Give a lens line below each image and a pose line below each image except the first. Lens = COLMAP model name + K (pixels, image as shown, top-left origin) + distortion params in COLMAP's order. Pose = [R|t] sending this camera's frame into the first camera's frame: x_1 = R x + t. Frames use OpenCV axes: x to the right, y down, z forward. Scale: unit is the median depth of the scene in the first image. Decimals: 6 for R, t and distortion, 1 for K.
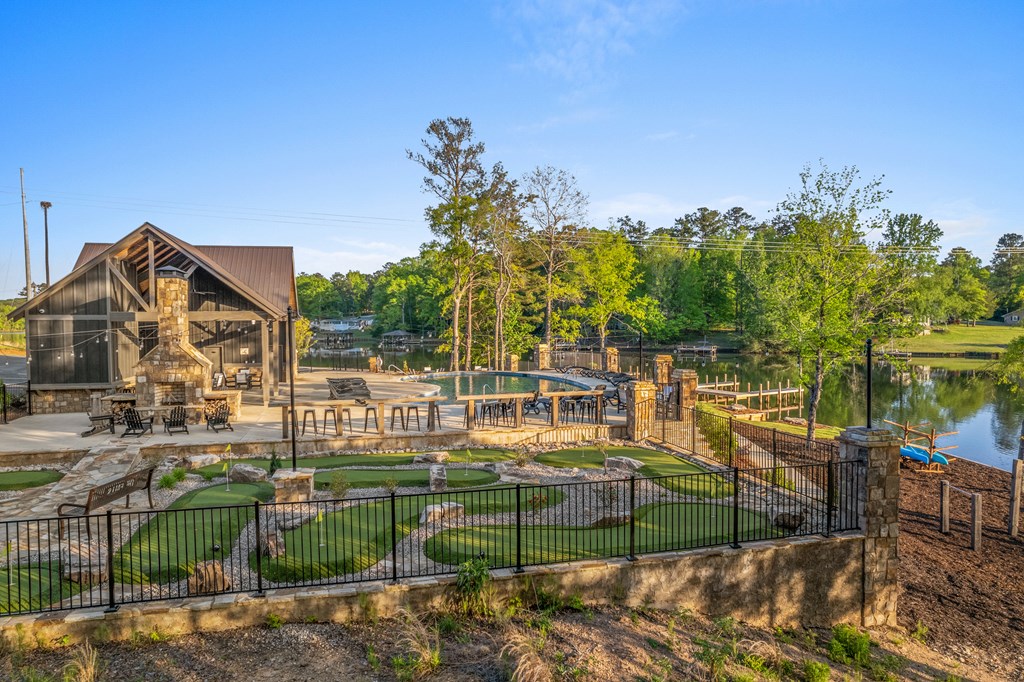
lens RADIAL K [[657.5, 0, 512.0], [0, 657.5, 341.0], [0, 0, 1]] dist [-0.074149, 0.065222]
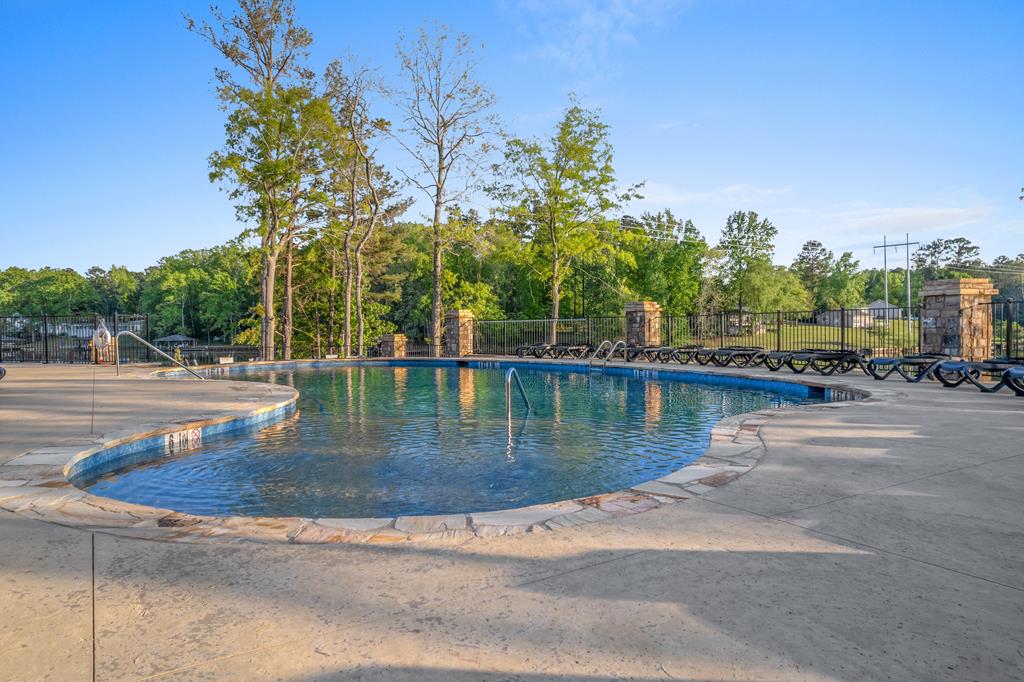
lens RADIAL K [[657.5, 0, 512.0], [0, 657.5, 341.0], [0, 0, 1]] dist [-0.074149, 0.065222]
pose [[0.954238, -0.005136, 0.299006, -0.019470], [0.010241, 0.999827, -0.015508, 0.010316], [-0.298874, 0.017860, 0.954125, 0.132031]]
